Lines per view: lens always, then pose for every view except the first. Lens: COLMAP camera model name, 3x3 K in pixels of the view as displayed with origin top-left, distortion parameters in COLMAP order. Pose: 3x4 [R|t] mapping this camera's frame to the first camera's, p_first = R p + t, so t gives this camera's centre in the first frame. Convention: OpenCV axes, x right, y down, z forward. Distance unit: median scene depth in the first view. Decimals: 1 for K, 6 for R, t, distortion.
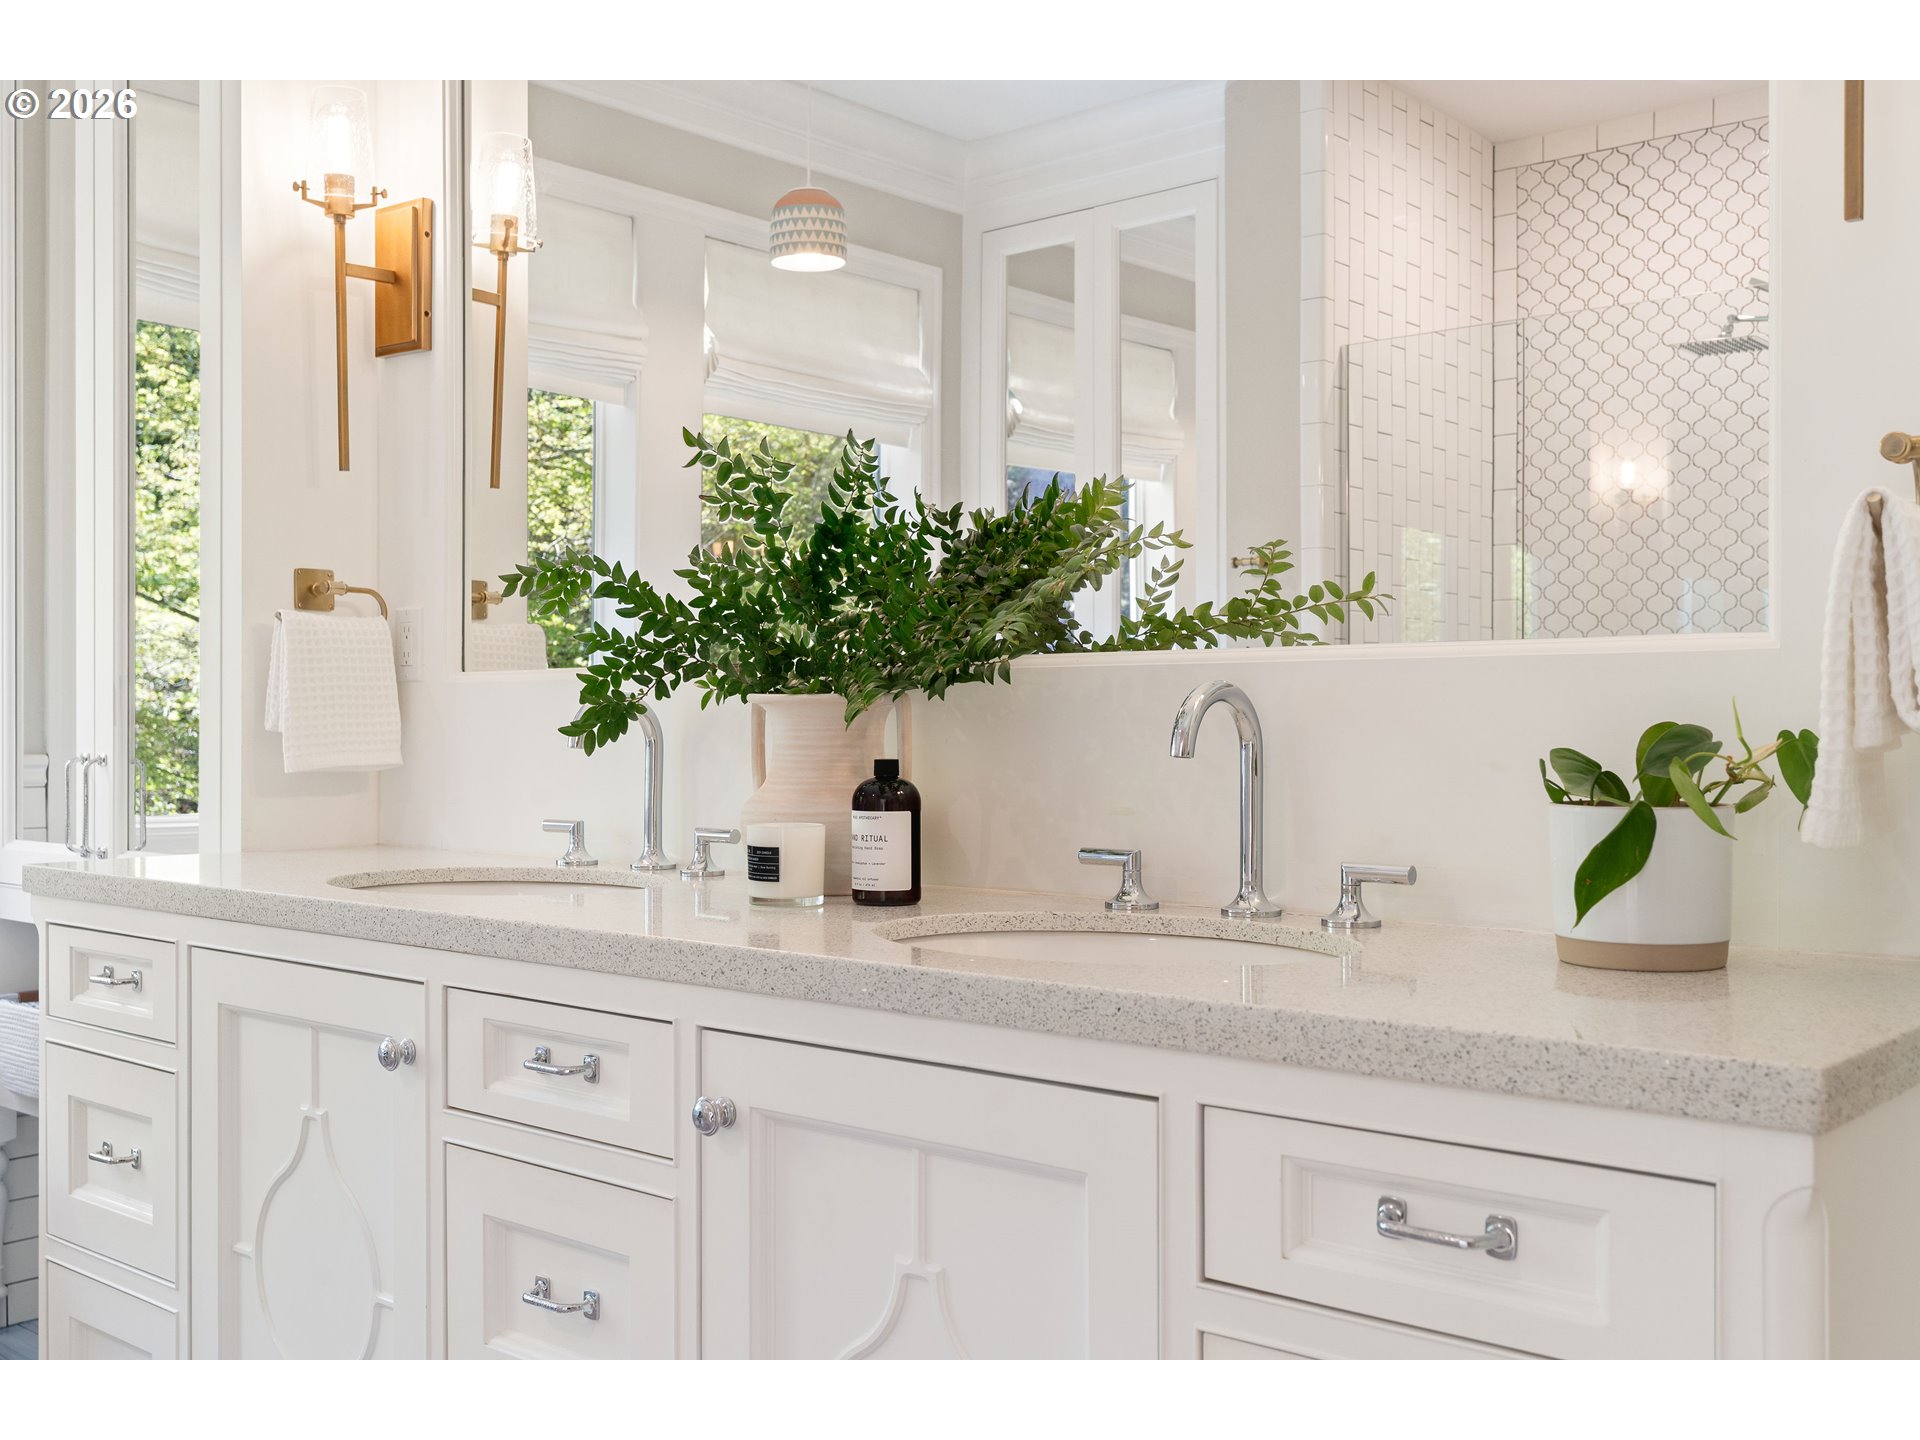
lens RADIAL K [[1887.7, 0, 955.4], [0, 1887.7, 721.8], [0, 0, 1]] dist [0.004777, 0.000000]
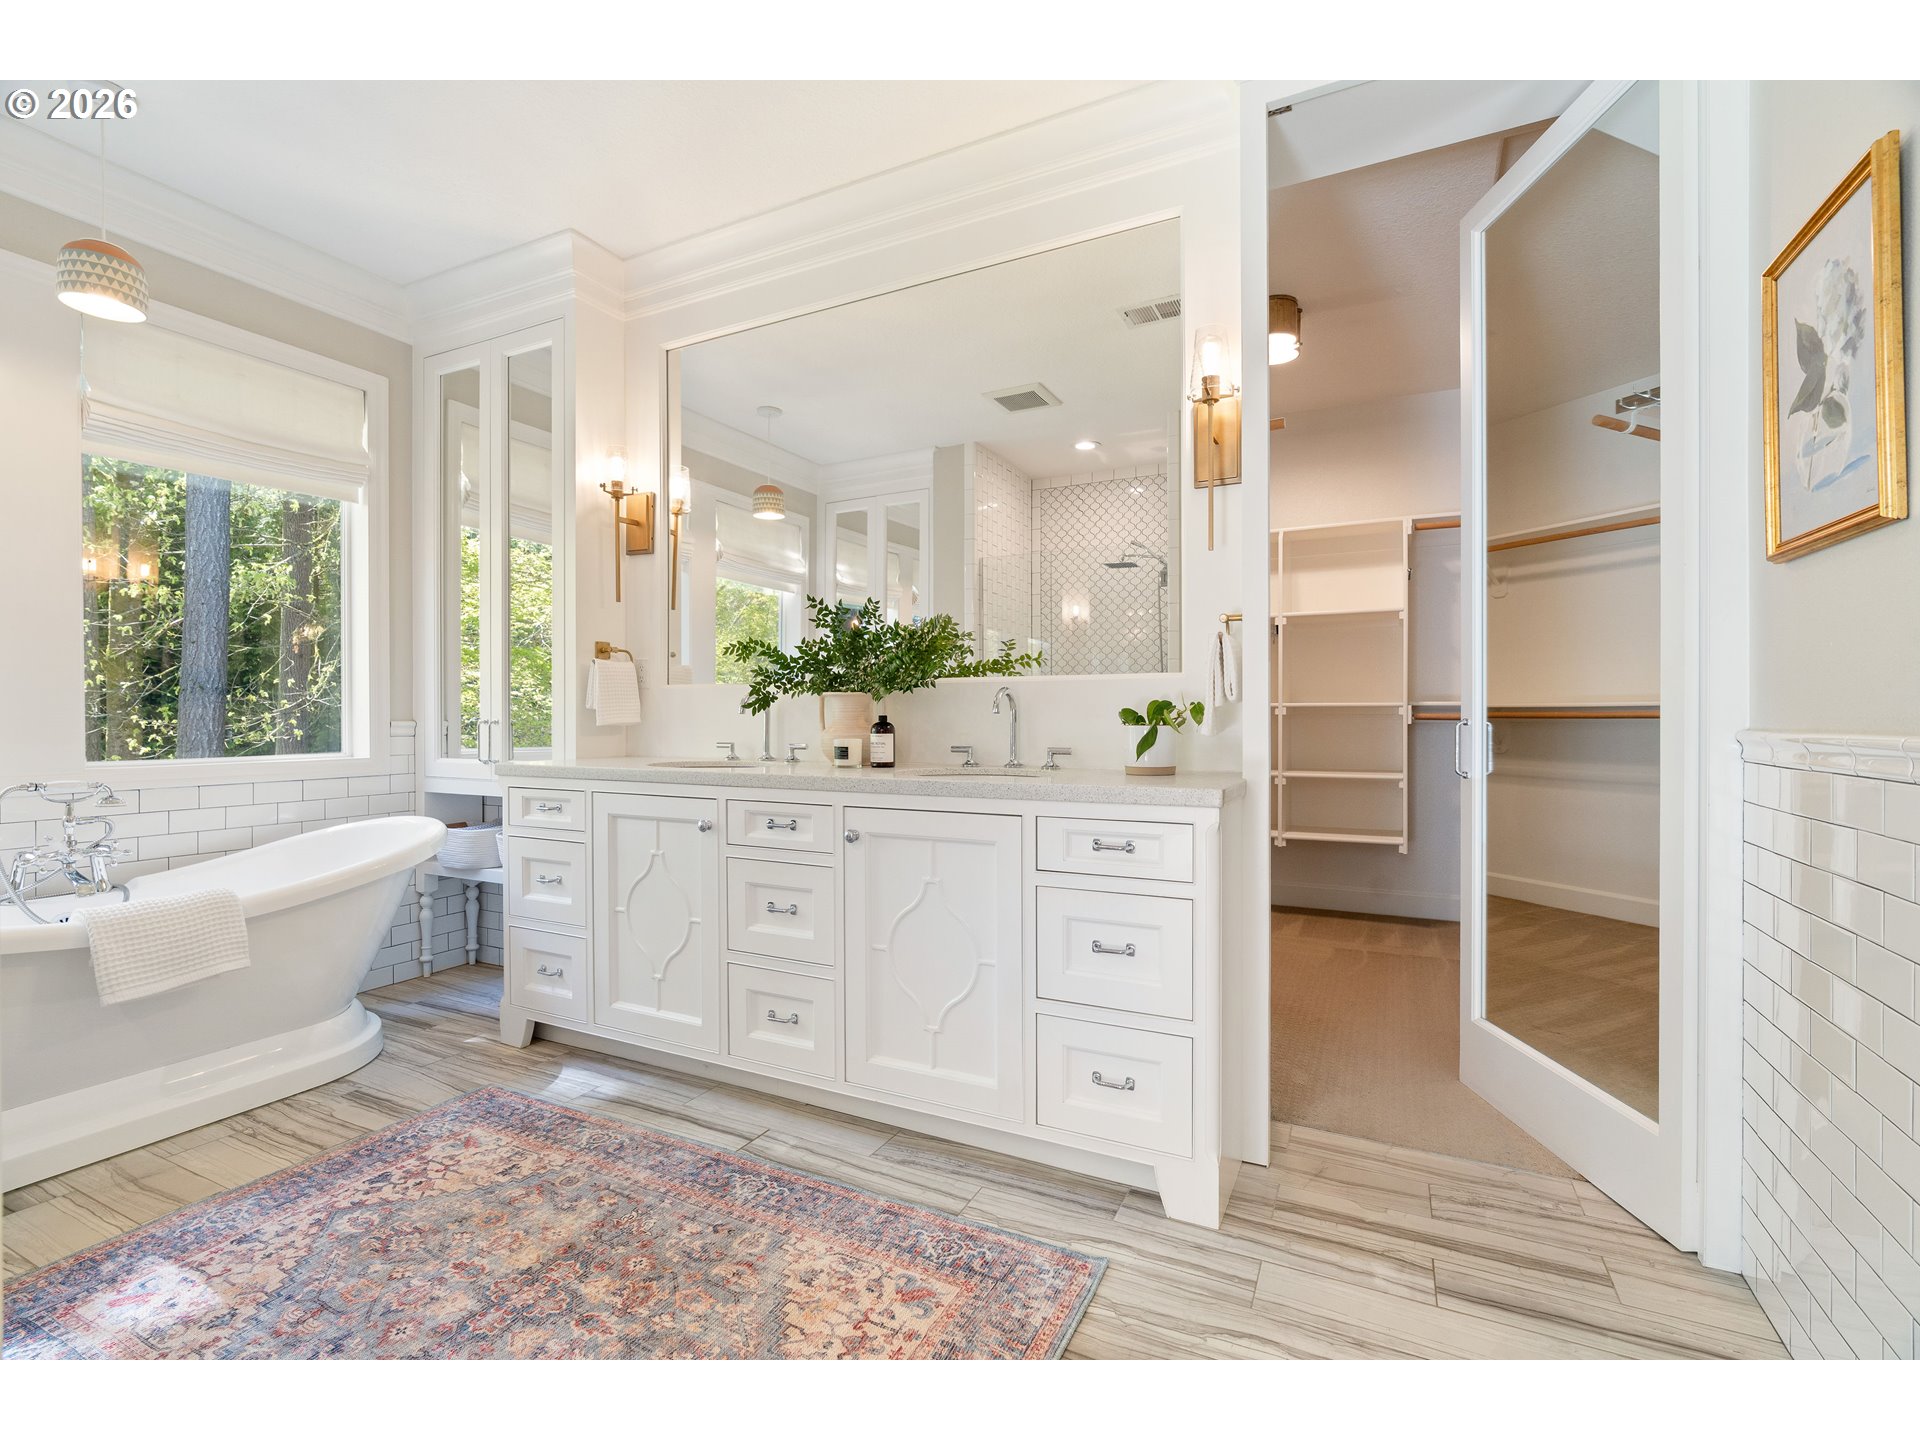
lens RADIAL K [[868.2, 0, 957.8], [0, 868.2, 713.3], [0, 0, 1]] dist [-0.004743, -0.000048]
pose [[0.971385, -0.002477, 0.237497, -0.210654], [0.002723, 0.999996, -0.000706, 0.016159], [-0.237495, 0.001333, 0.971388, -0.247100]]
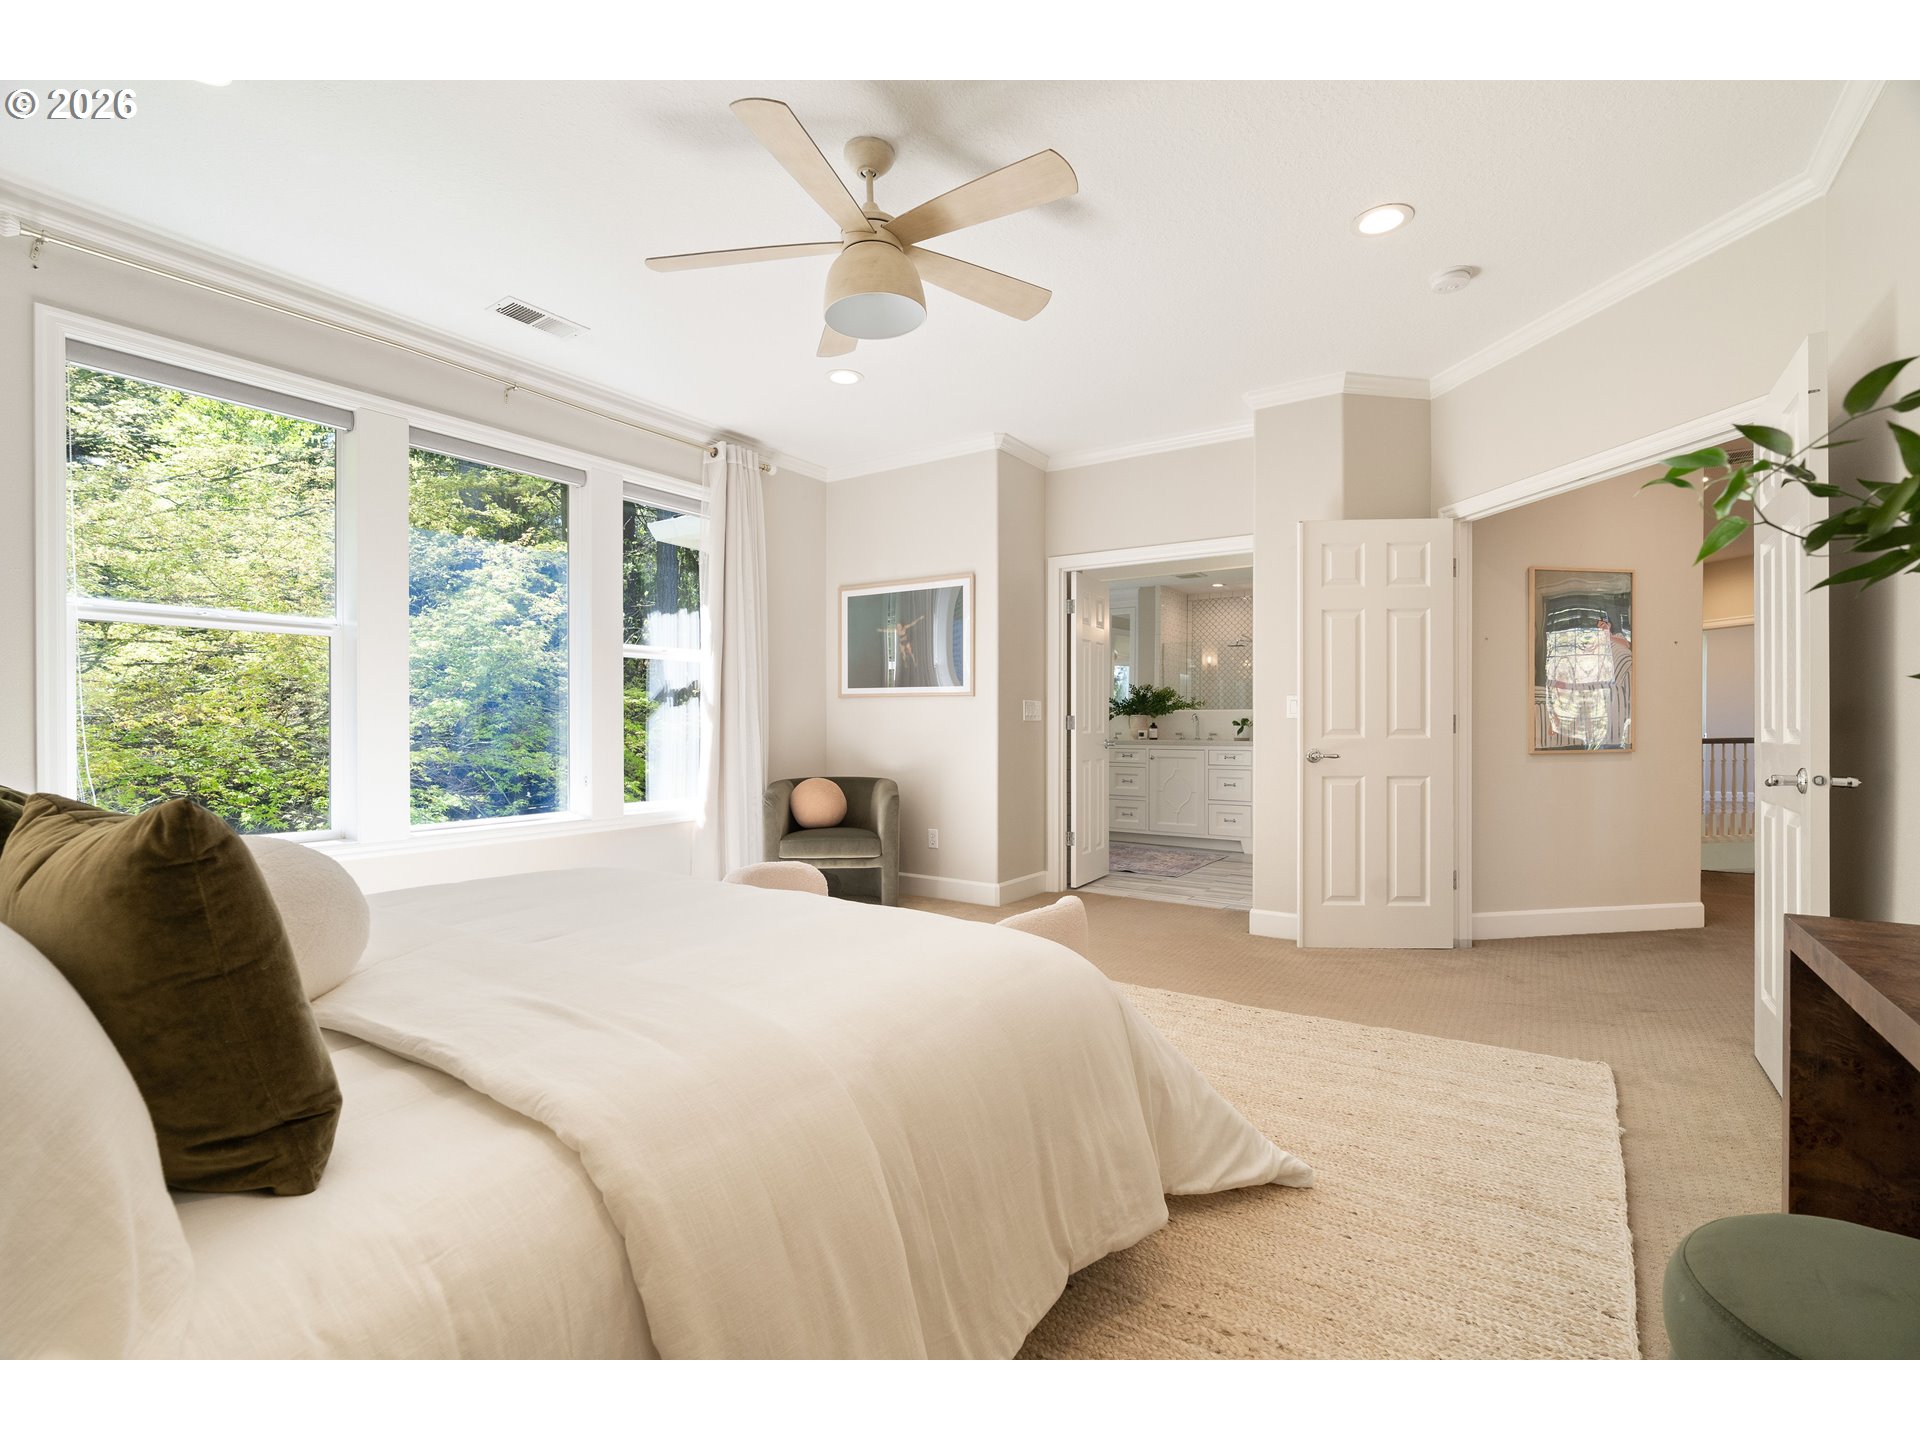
lens RADIAL K [[868.2, 0, 966.6], [0, 868.2, 722.8], [0, 0, 1]] dist [-0.004743, -0.000048]
pose [[0.993353, -0.001090, 0.115102, -1.201255], [0.000882, 0.999998, 0.001866, 0.011371], [-0.115104, -0.001752, 0.993352, -2.540248]]
